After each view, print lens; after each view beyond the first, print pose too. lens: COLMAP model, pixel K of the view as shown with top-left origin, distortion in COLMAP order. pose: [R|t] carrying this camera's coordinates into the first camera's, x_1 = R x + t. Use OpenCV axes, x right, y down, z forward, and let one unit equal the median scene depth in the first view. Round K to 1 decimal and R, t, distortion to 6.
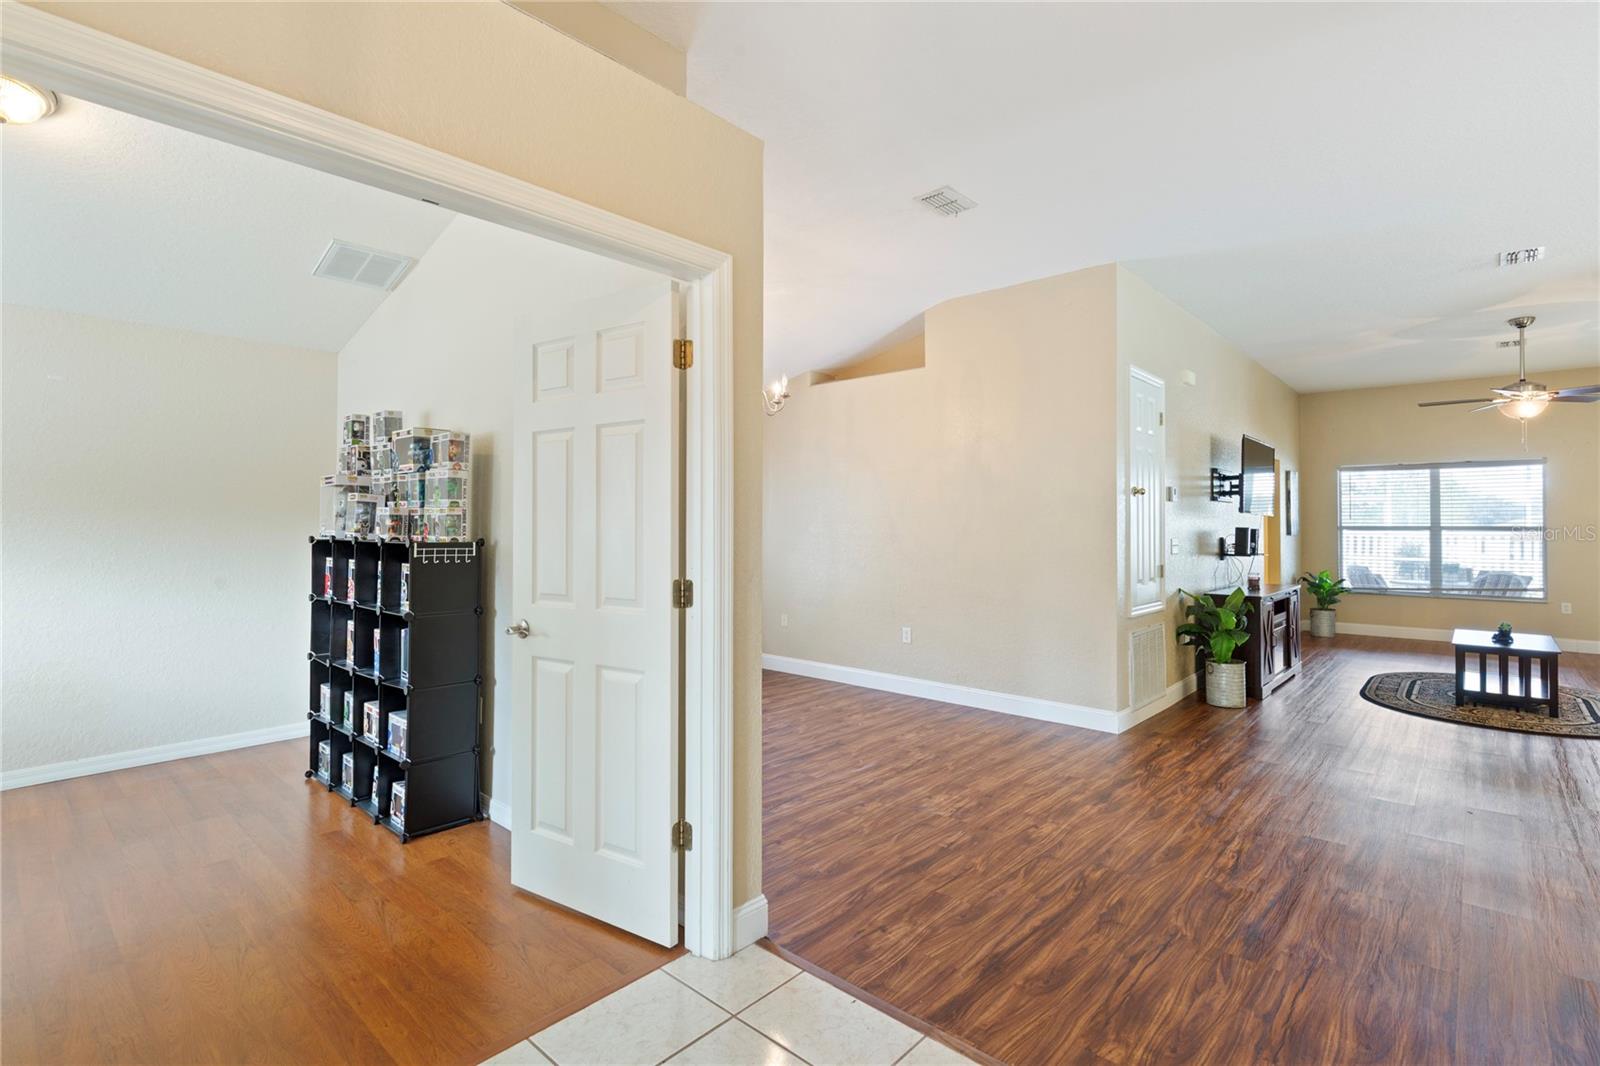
lens RADIAL K [[759.4, 0, 792.3], [0, 759.4, 513.0], [0, 0, 1]] dist [-0.001400, -0.001283]
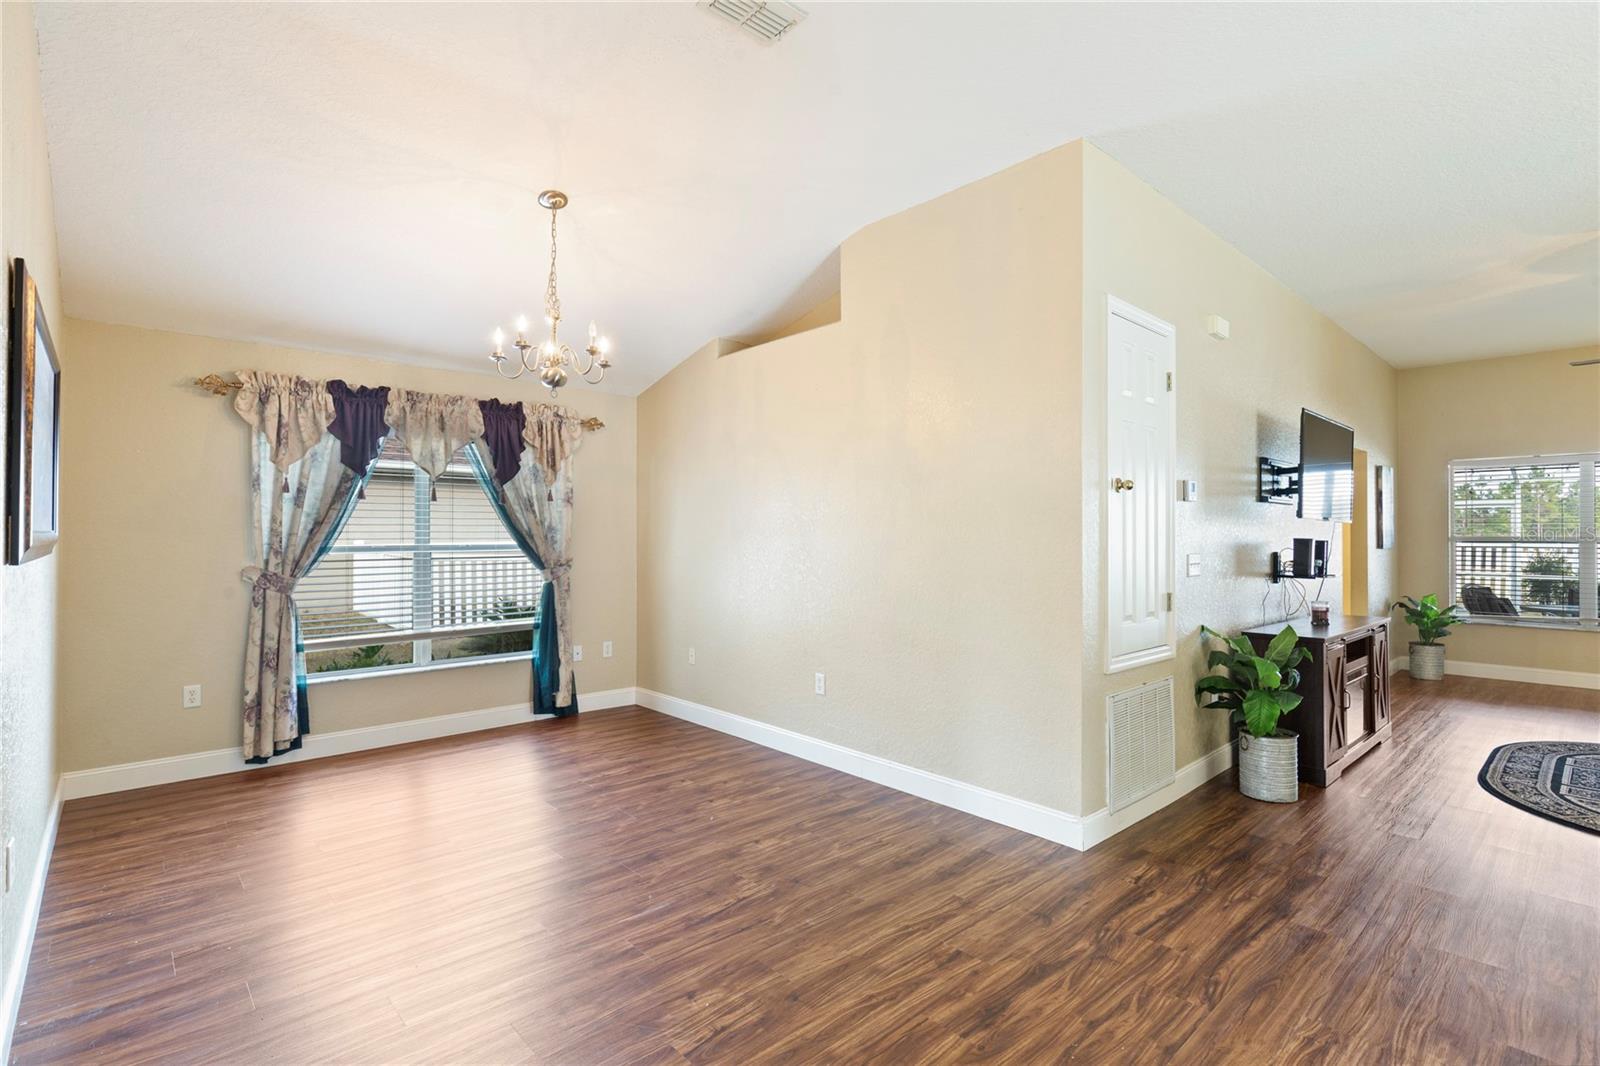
lens RADIAL K [[752.2, 0, 797.8], [0, 752.2, 530.8], [0, 0, 1]] dist [-0.001338, 0.000200]
pose [[0.995617, -0.001865, -0.093509, 0.209506], [0.002650, 0.999962, 0.008276, 0.005050], [0.093490, -0.008488, 0.995584, 0.280932]]
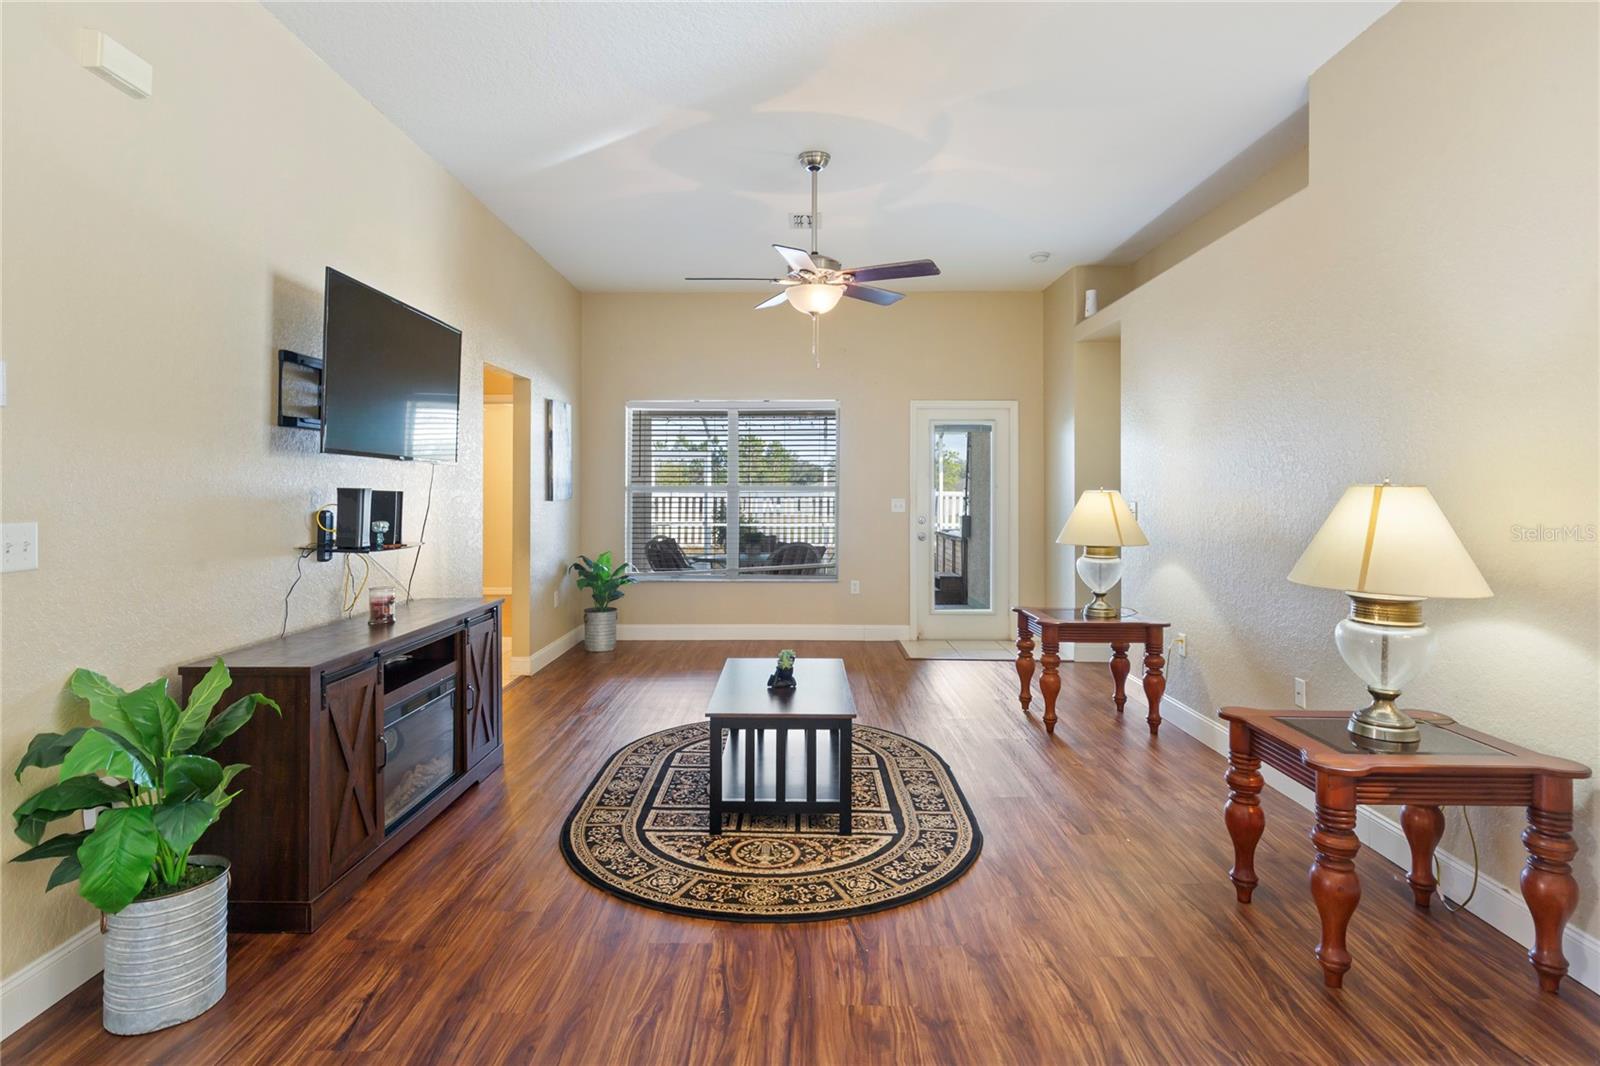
lens RADIAL K [[838.8, 0, 789.2], [0, 838.8, 481.3], [0, 0, 1]] dist [-0.001422, -0.000192]
pose [[0.747242, 0.003841, 0.664541, 0.529155], [-0.010695, 0.999923, 0.006248, 0.010288], [-0.664466, -0.011776, 0.747225, 0.534321]]
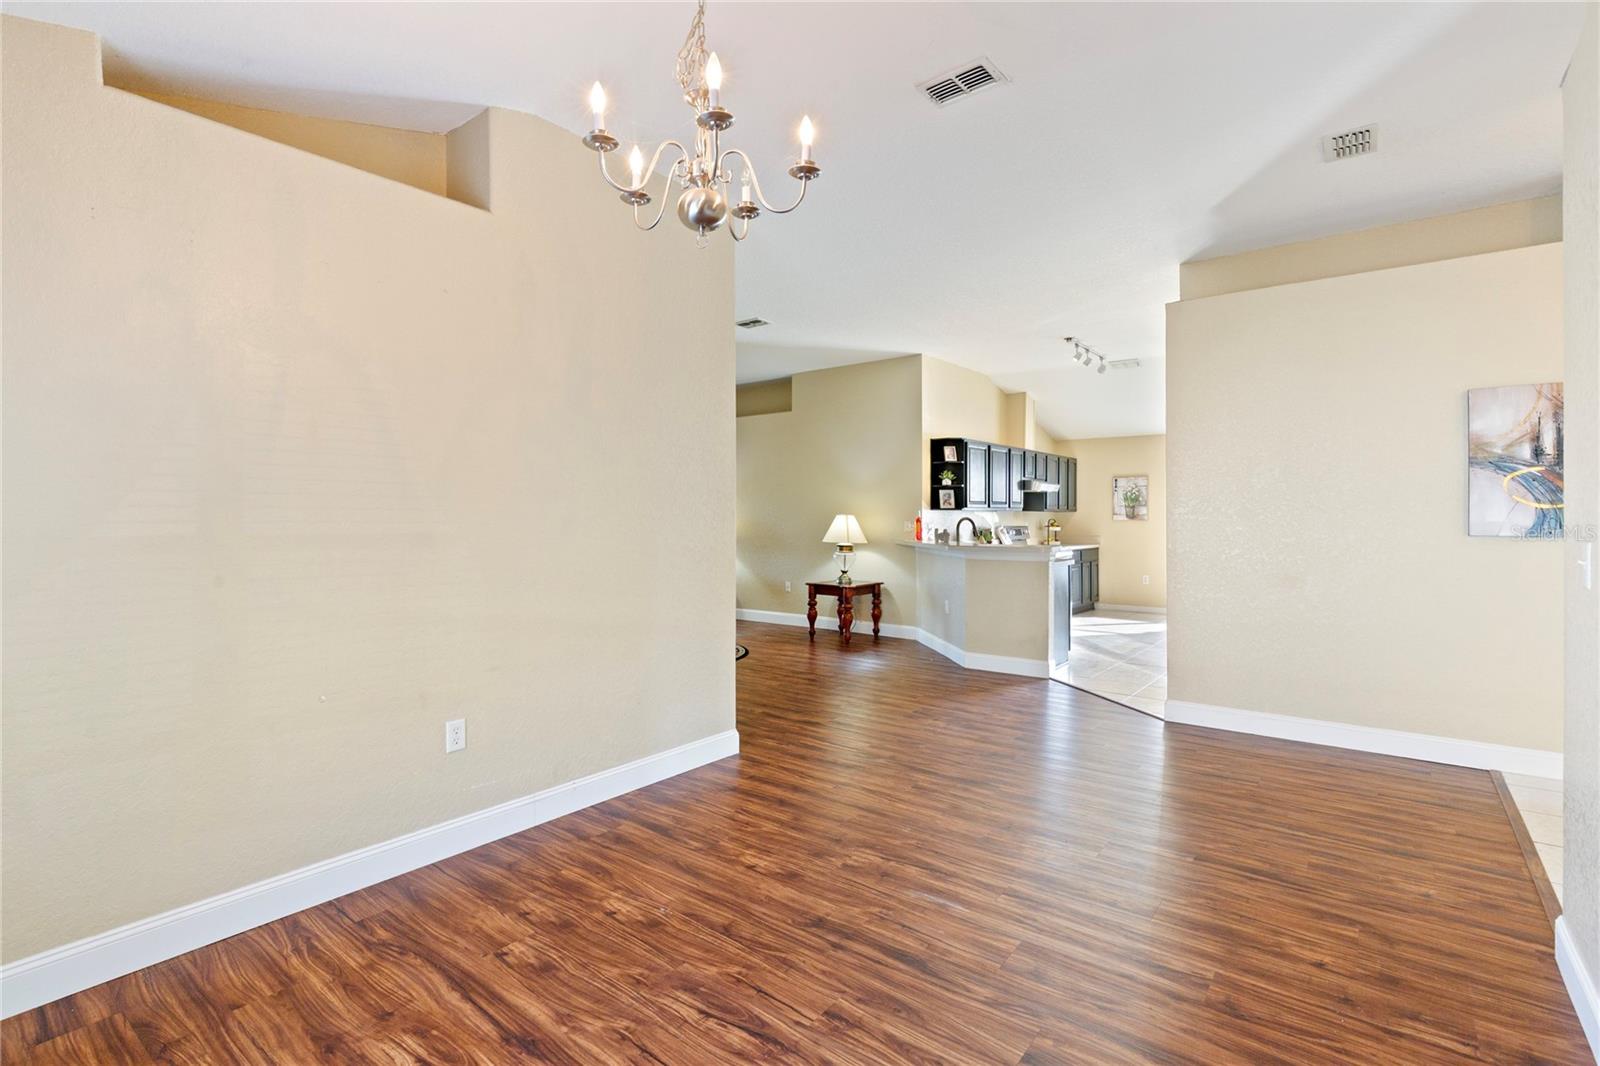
lens RADIAL K [[759.4, 0, 792.3], [0, 759.4, 513.0], [0, 0, 1]] dist [-0.001400, -0.001283]
pose [[-0.075363, 0.001354, 0.997155, -0.381530], [-0.014032, 0.999899, -0.002418, 0.014600], [-0.997057, -0.014174, -0.075336, 0.865776]]
